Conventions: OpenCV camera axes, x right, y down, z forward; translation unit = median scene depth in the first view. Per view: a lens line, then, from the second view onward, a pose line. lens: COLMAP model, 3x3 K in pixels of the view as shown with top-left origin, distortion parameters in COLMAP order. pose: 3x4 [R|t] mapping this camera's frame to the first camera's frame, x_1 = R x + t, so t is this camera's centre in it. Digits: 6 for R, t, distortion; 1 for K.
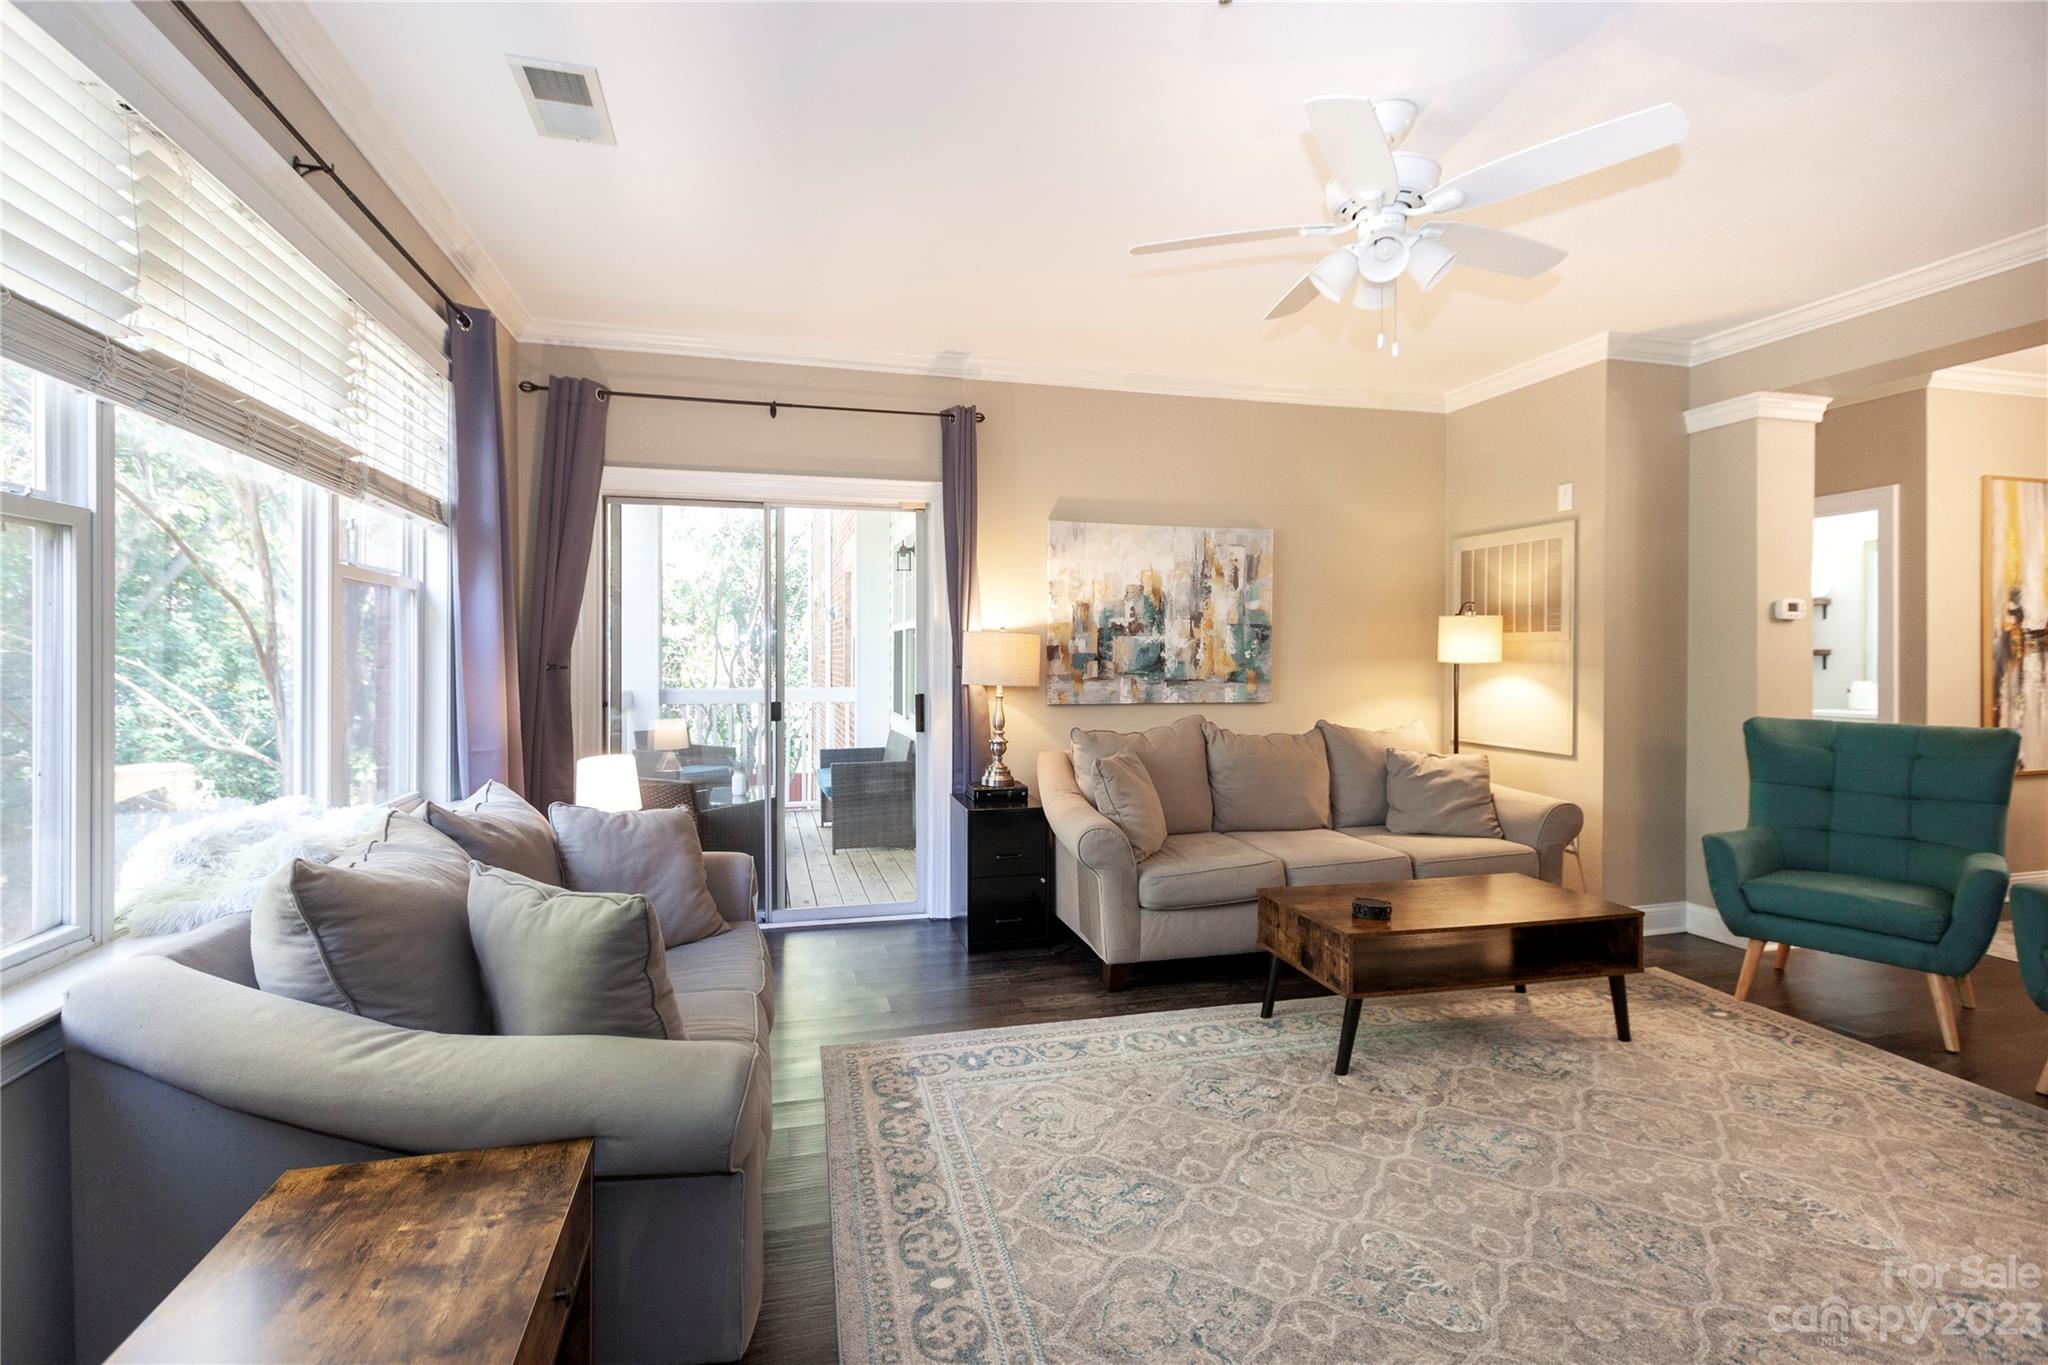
lens RADIAL K [[920.6, 0, 1013.4], [0, 920.6, 651.8], [0, 0, 1]] dist [0.020615, -0.000359]
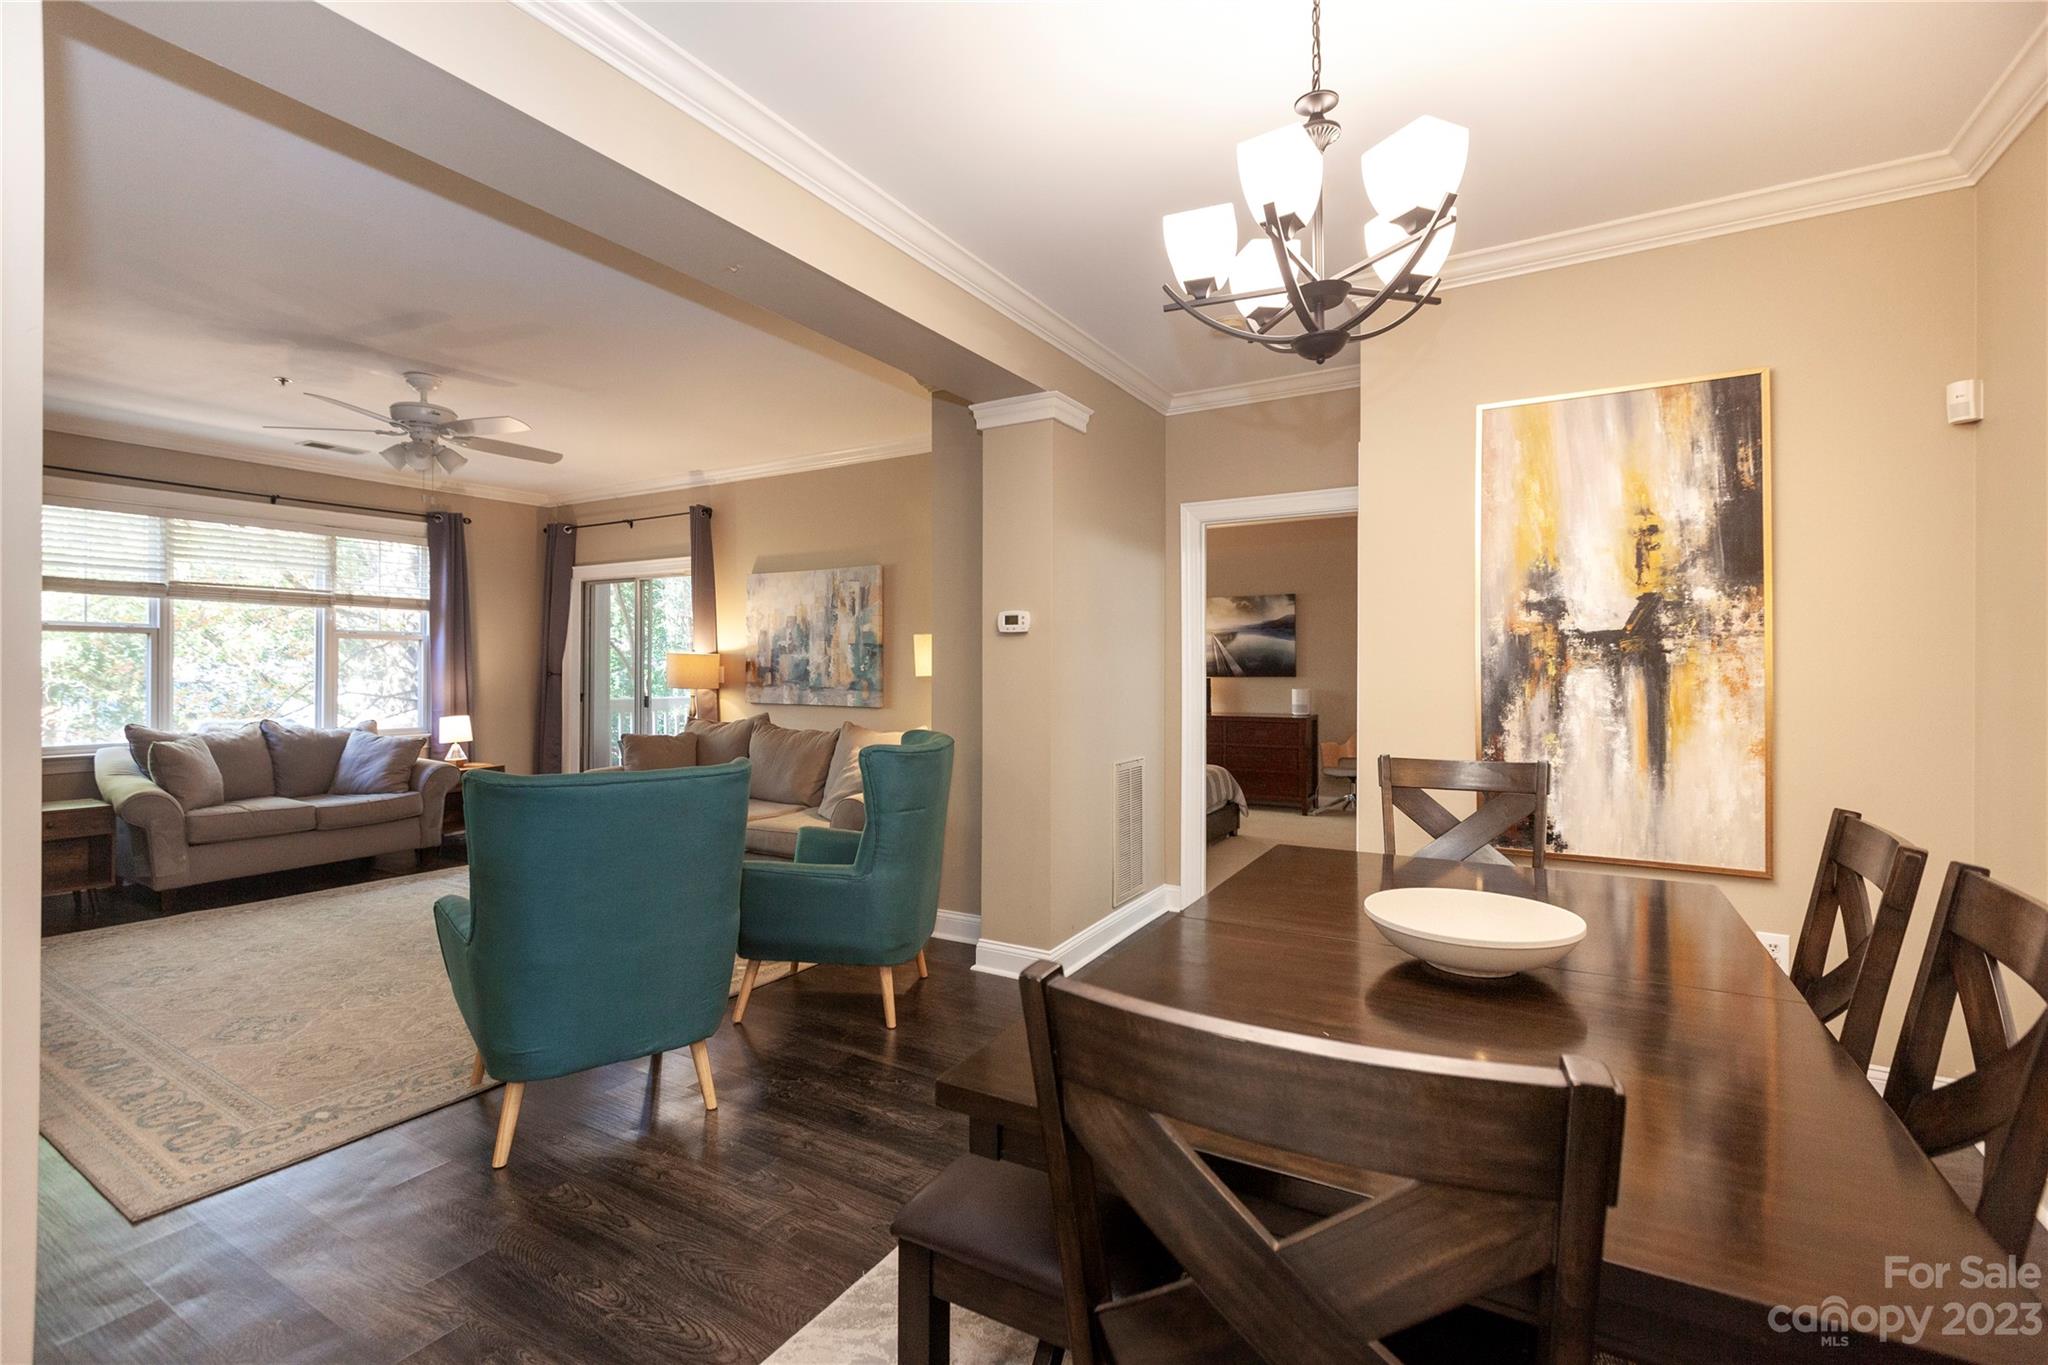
lens RADIAL K [[911.3, 0, 1022.0], [0, 911.3, 670.5], [0, 0, 1]] dist [0.027683, -0.017575]
pose [[0.692570, 0.004108, -0.721339, 1.445545], [0.000836, 0.999979, 0.006497, -0.001783], [0.721350, -0.005103, 0.692552, 0.346231]]
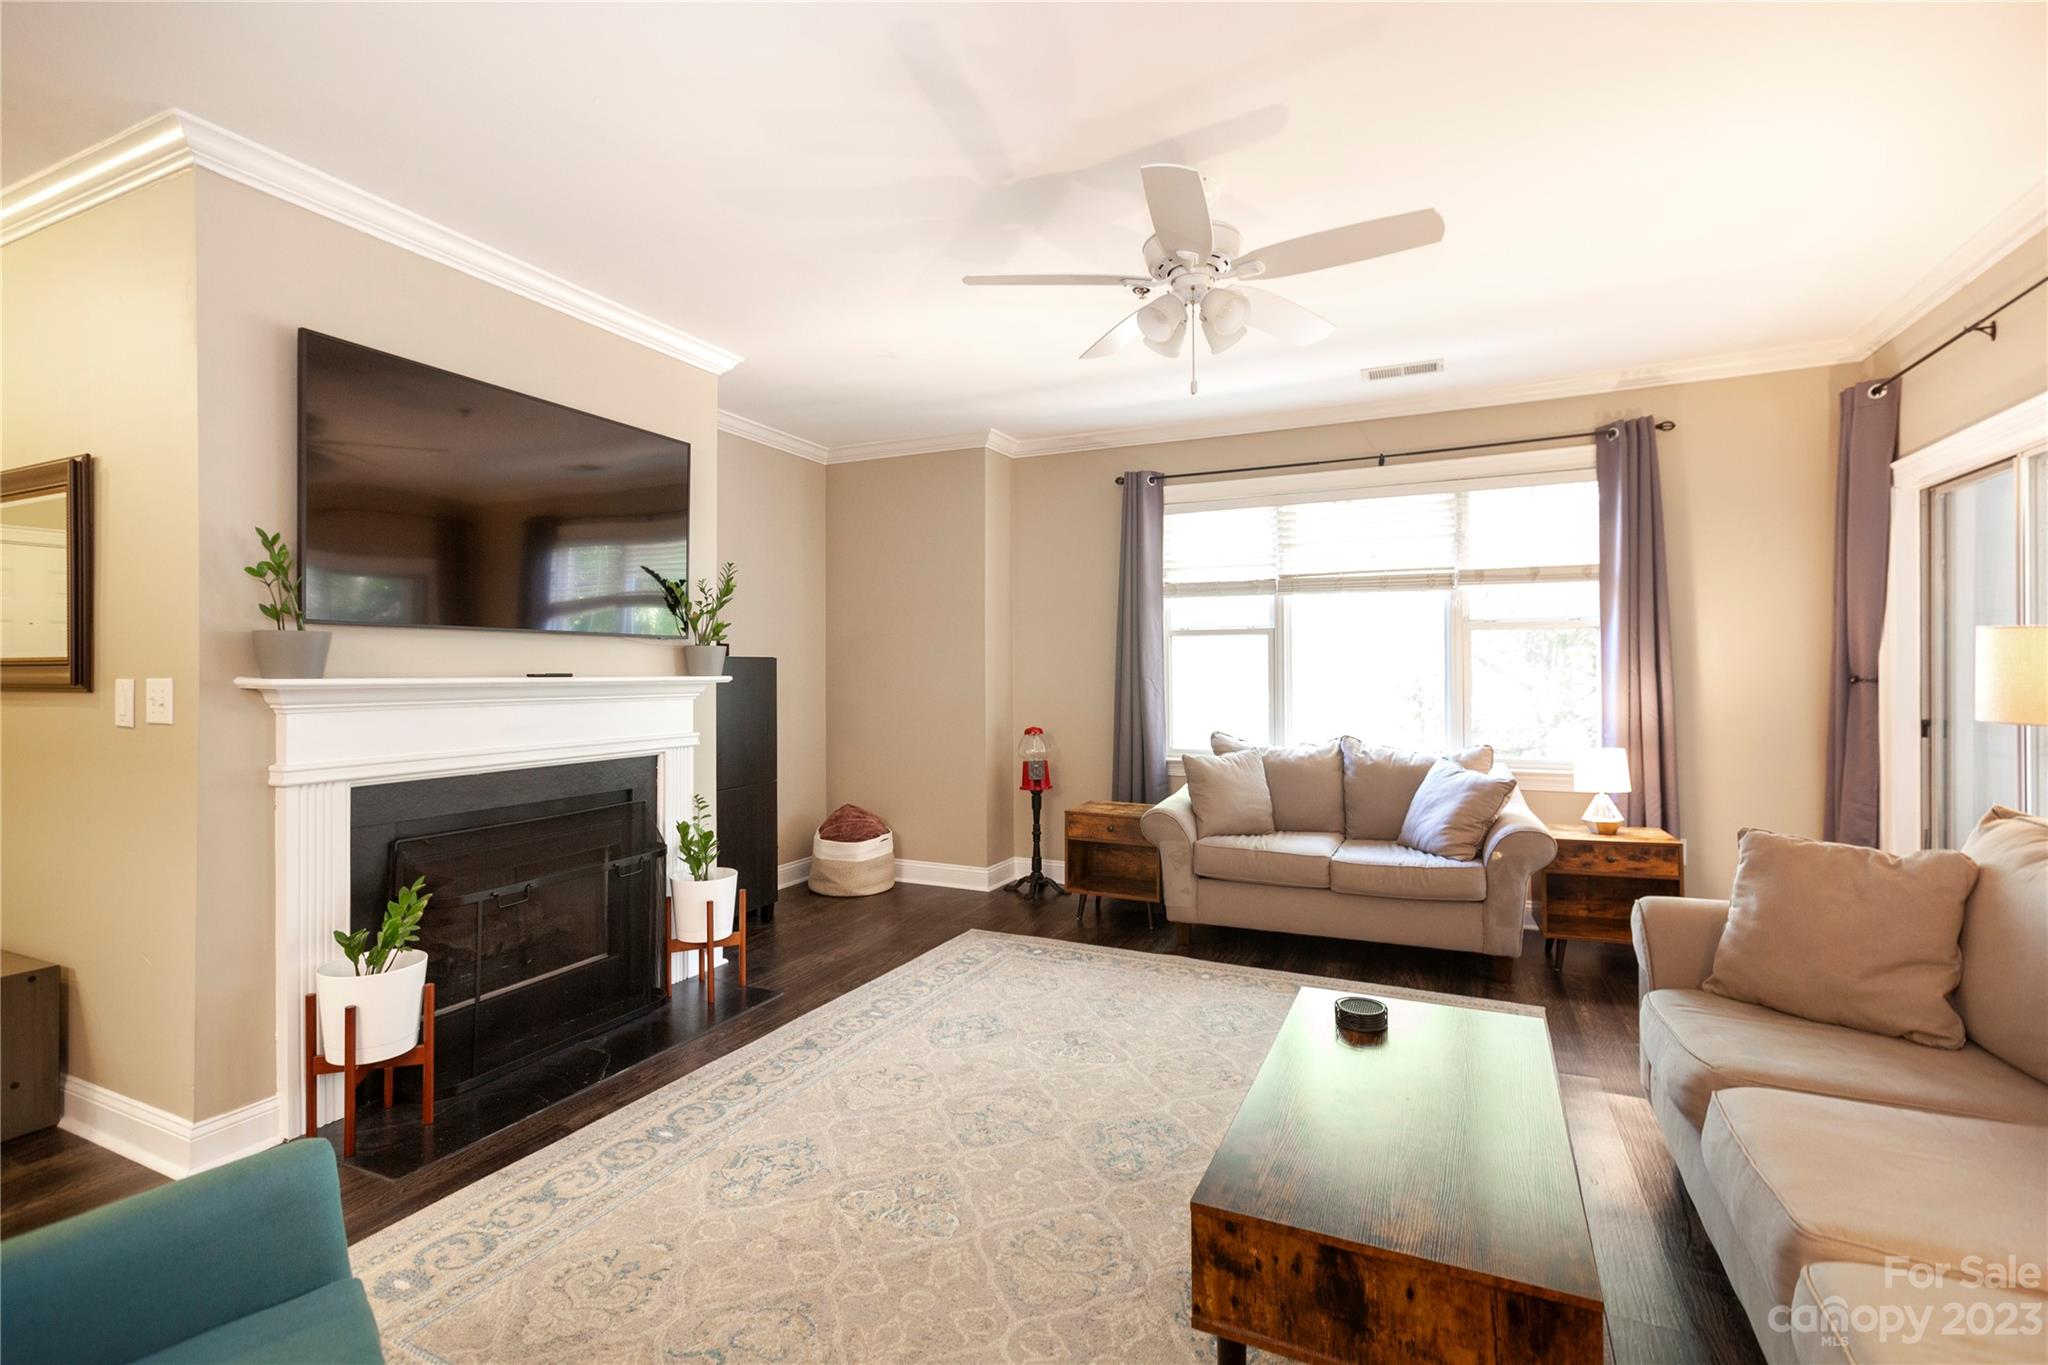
lens RADIAL K [[909.8, 0, 1003.2], [0, 909.8, 666.6], [0, 0, 1]] dist [0.001735, -0.000137]
pose [[-0.661082, 0.000053, -0.750314, 0.768533], [0.008893, 0.999930, -0.007765, 0.002137], [0.750261, -0.011806, -0.661036, 0.893149]]
